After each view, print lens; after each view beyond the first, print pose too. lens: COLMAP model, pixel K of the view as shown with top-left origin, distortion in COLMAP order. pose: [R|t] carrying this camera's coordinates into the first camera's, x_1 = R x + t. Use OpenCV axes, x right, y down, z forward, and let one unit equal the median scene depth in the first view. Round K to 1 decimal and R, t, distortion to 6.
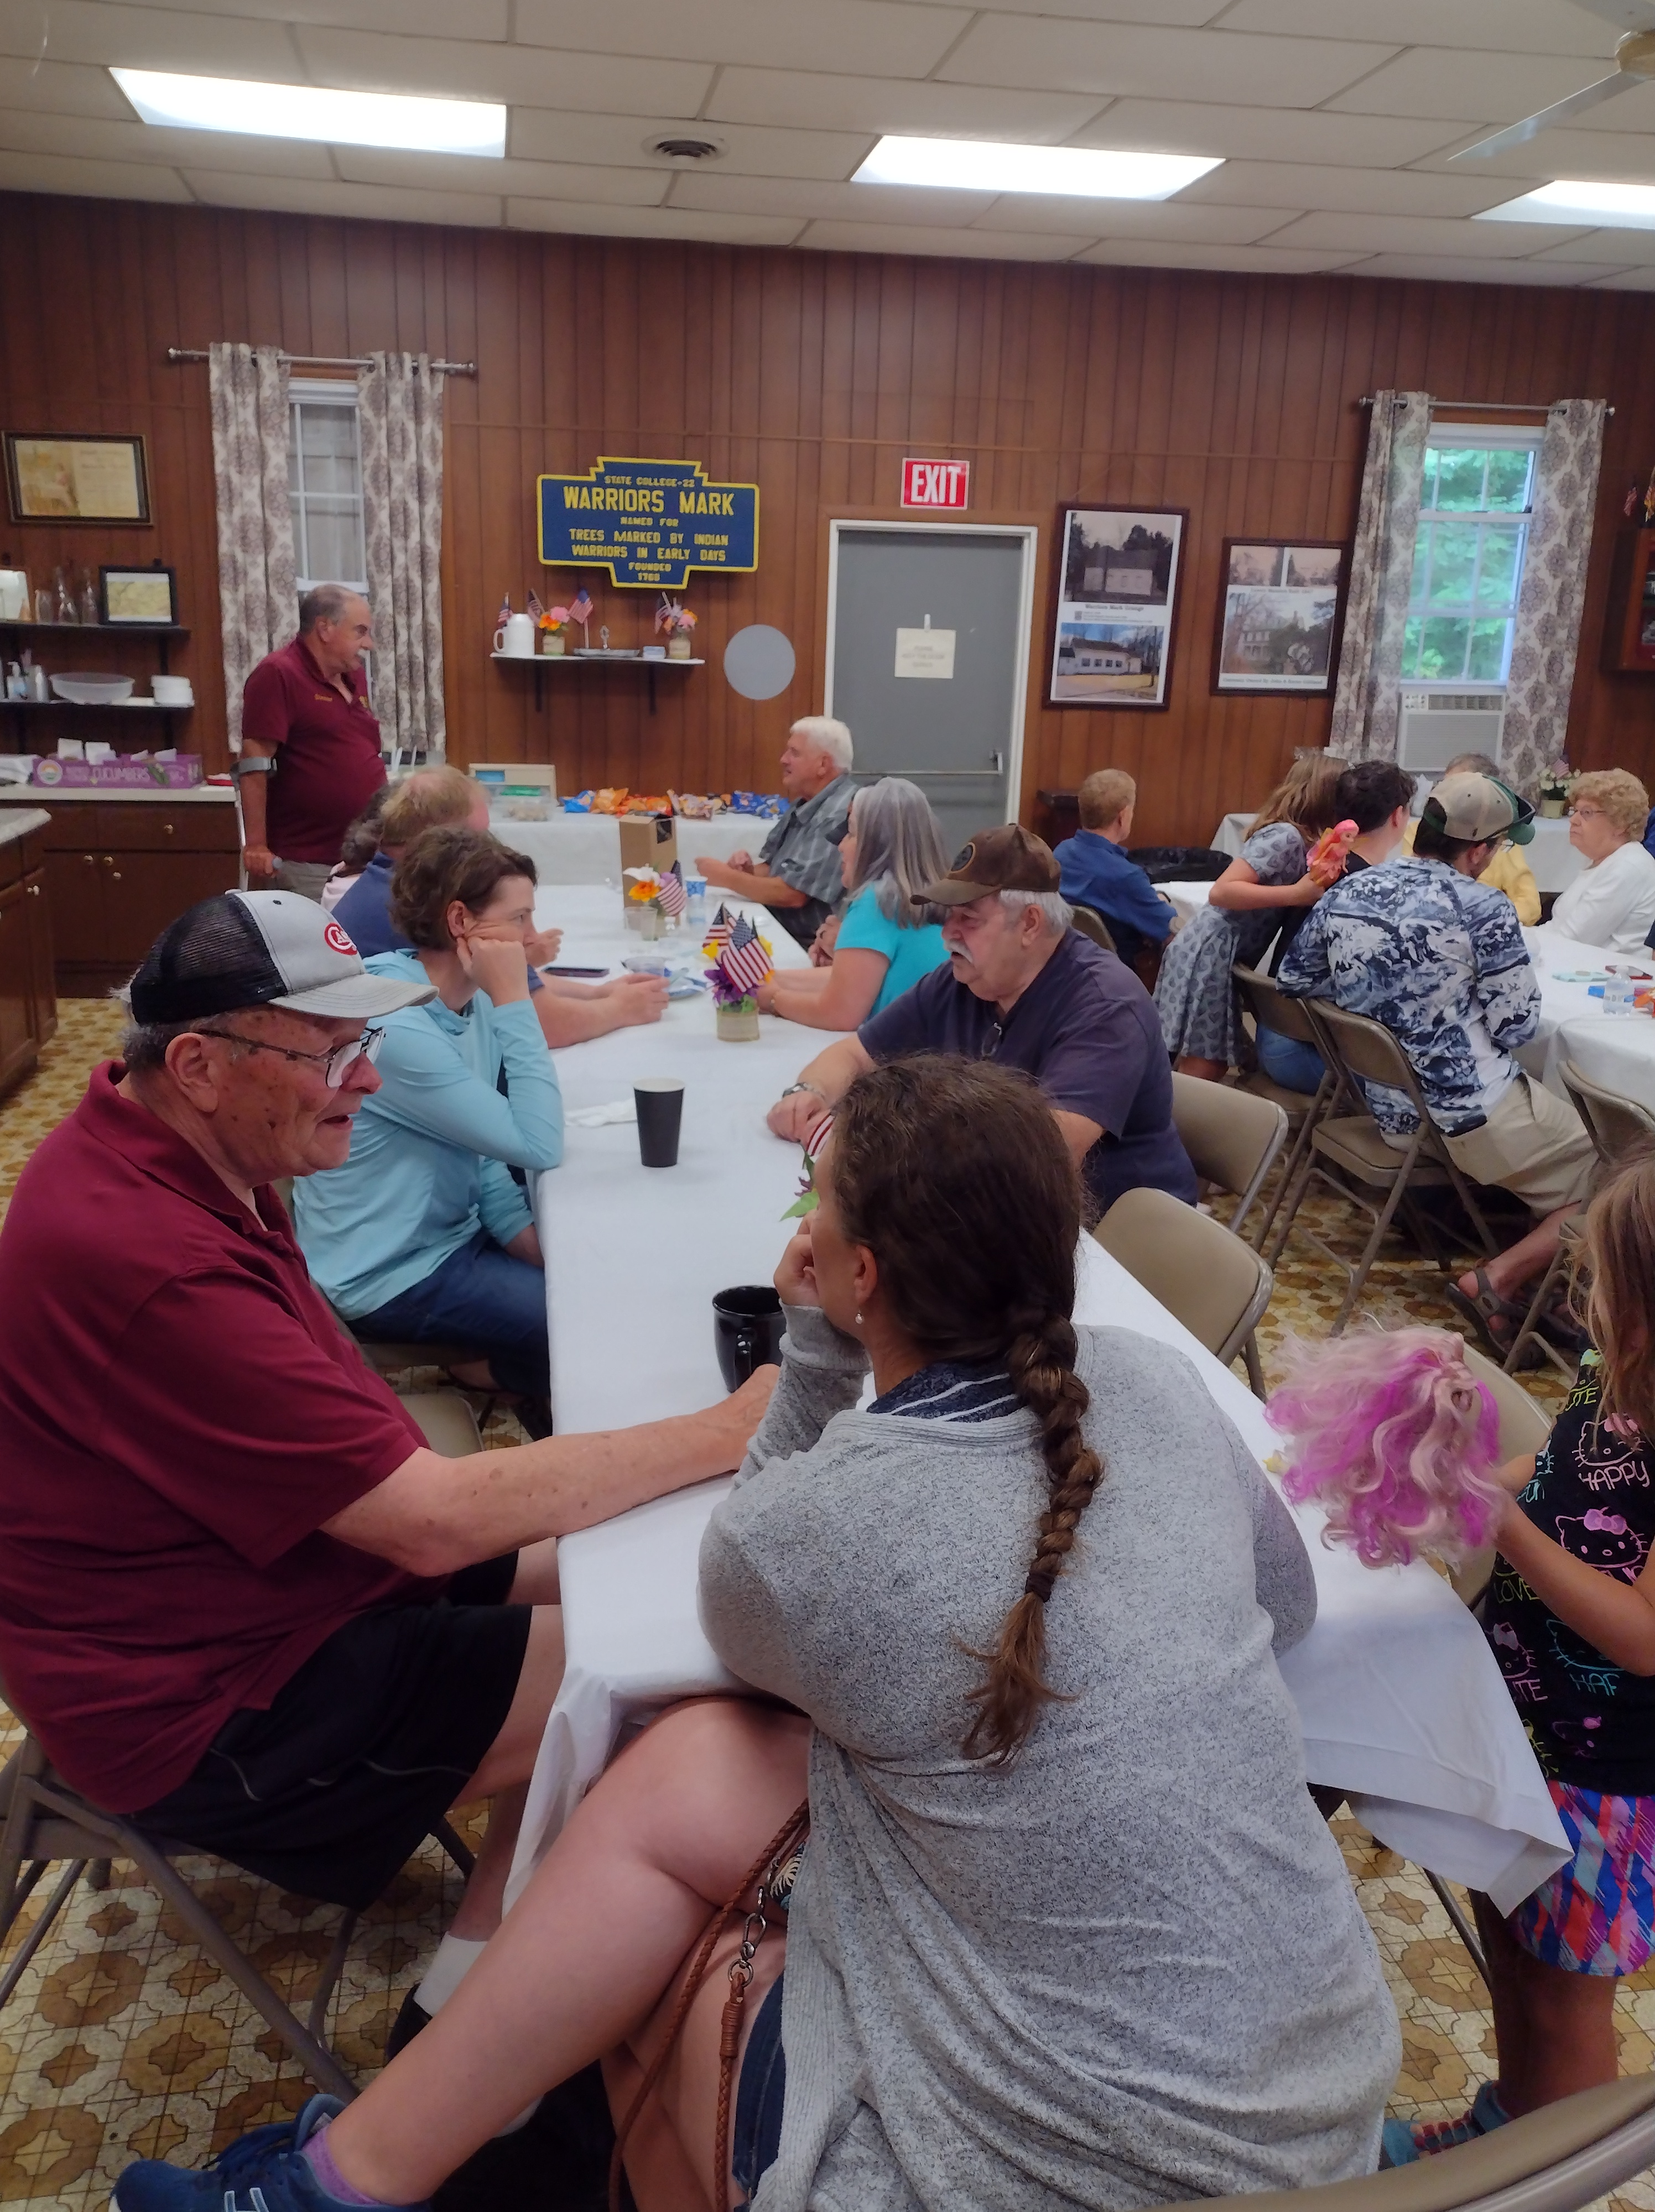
lens RADIAL K [[1680.7, 0, 769.0], [0, 1680.7, 1098.6], [0, 0, 1]] dist [0.056544, -0.070260]
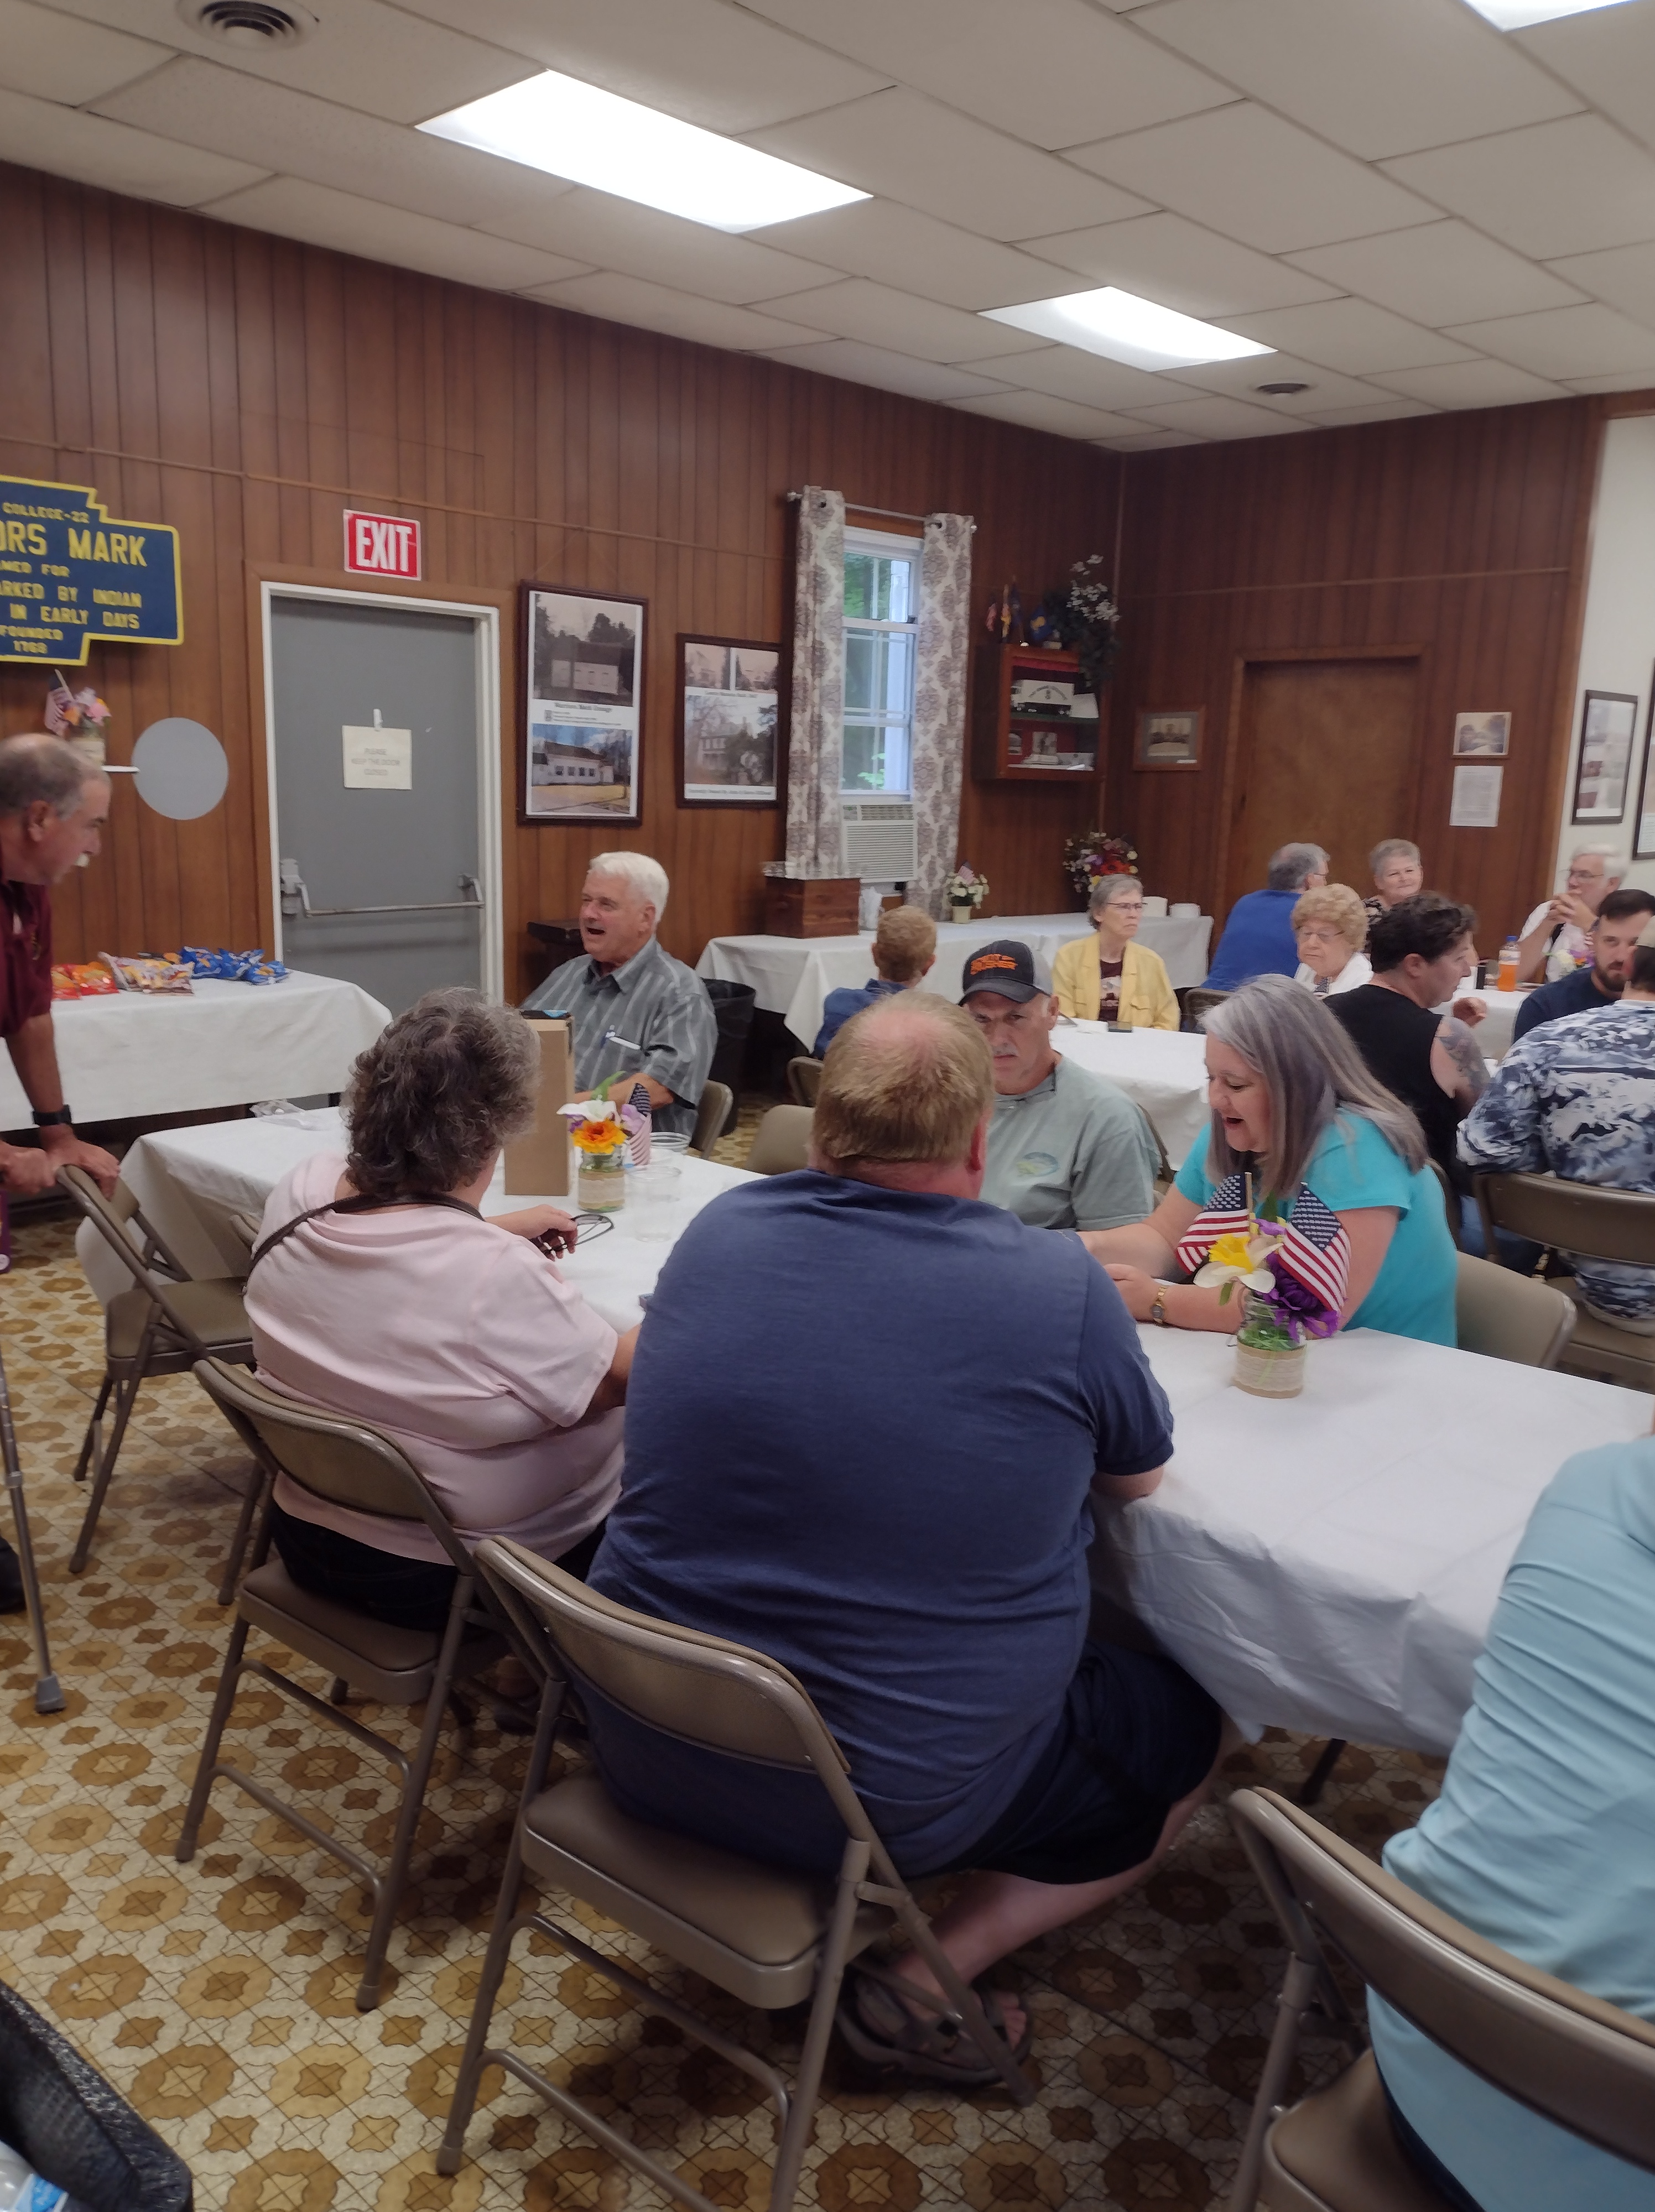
lens RADIAL K [[1680.7, 0, 795.0], [0, 1680.7, 1130.0], [0, 0, 1]] dist [0.056544, -0.070260]
pose [[0.798886, -0.128126, 0.587677, -0.240673], [0.151844, 0.988363, 0.009067, -0.071167], [-0.582000, 0.081991, 0.809045, 0.266670]]
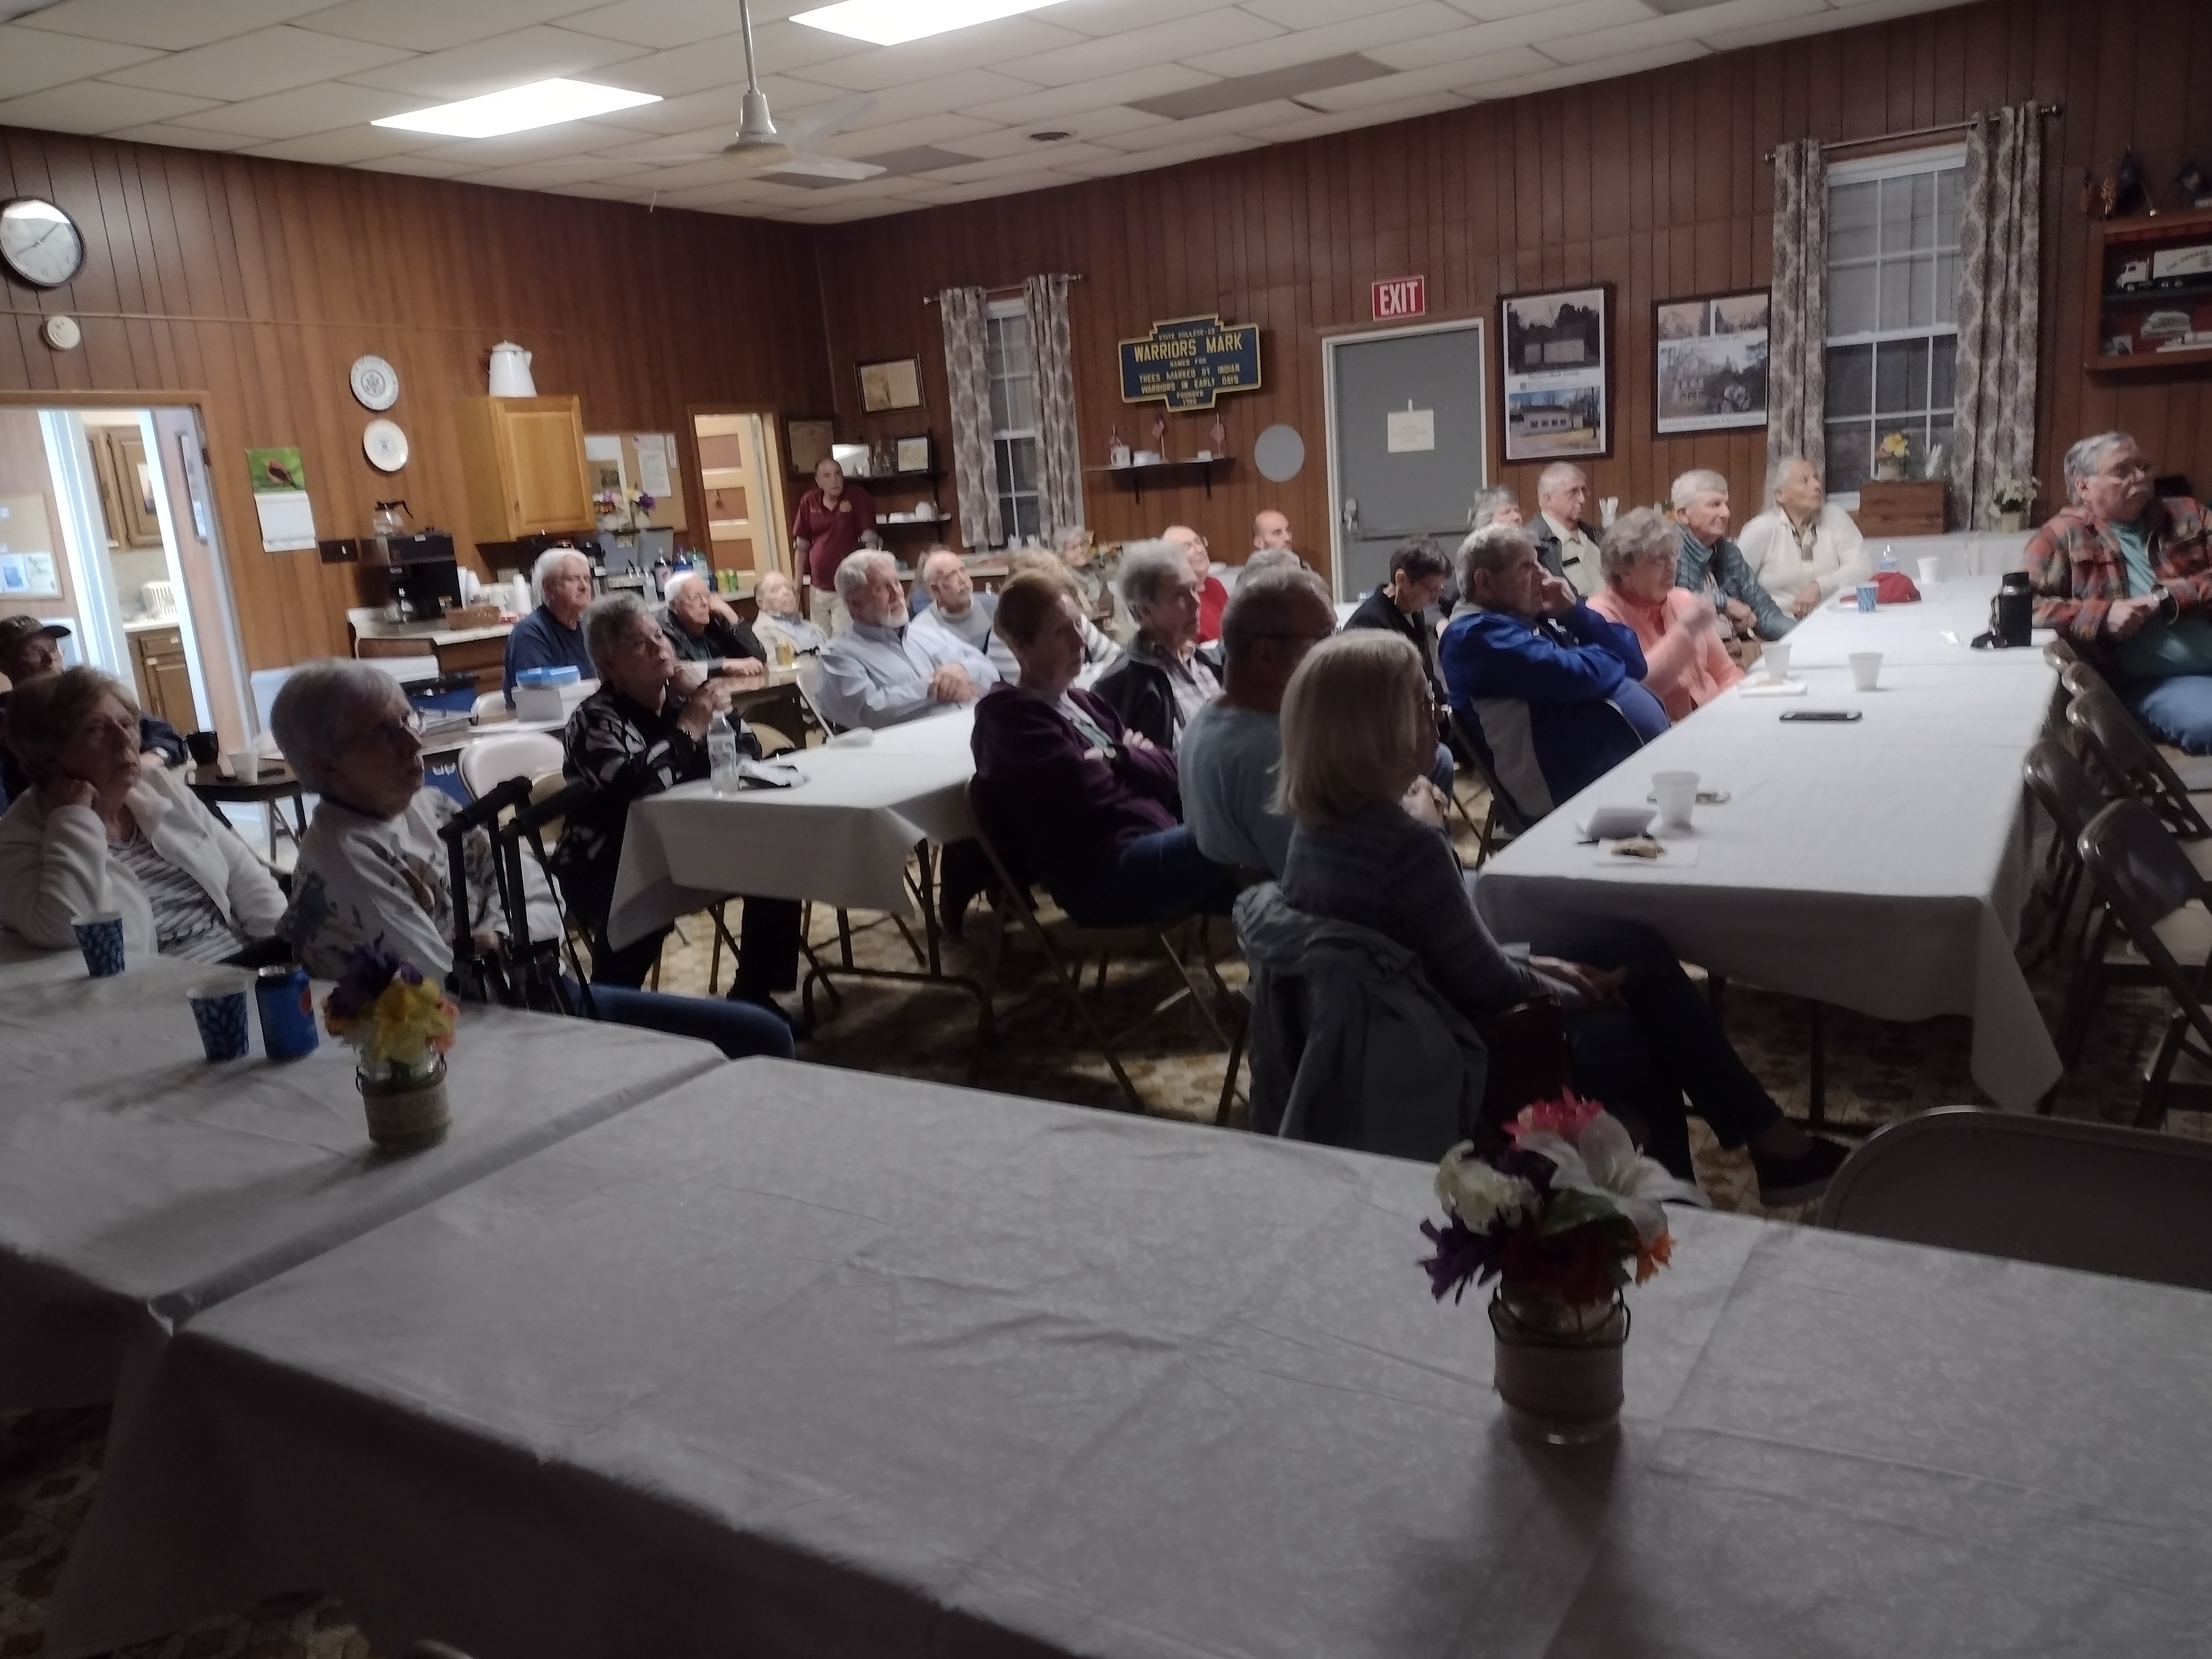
lens RADIAL K [[1680.5, 0, 1081.1], [0, 1680.5, 853.4], [0, 0, 1]] dist [0.056544, -0.070260]
pose [[0.769950, 0.053017, -0.635898, 0.719500], [-0.062886, 0.997996, 0.007063, 0.052725], [0.634998, 0.034551, 0.771741, -0.101594]]
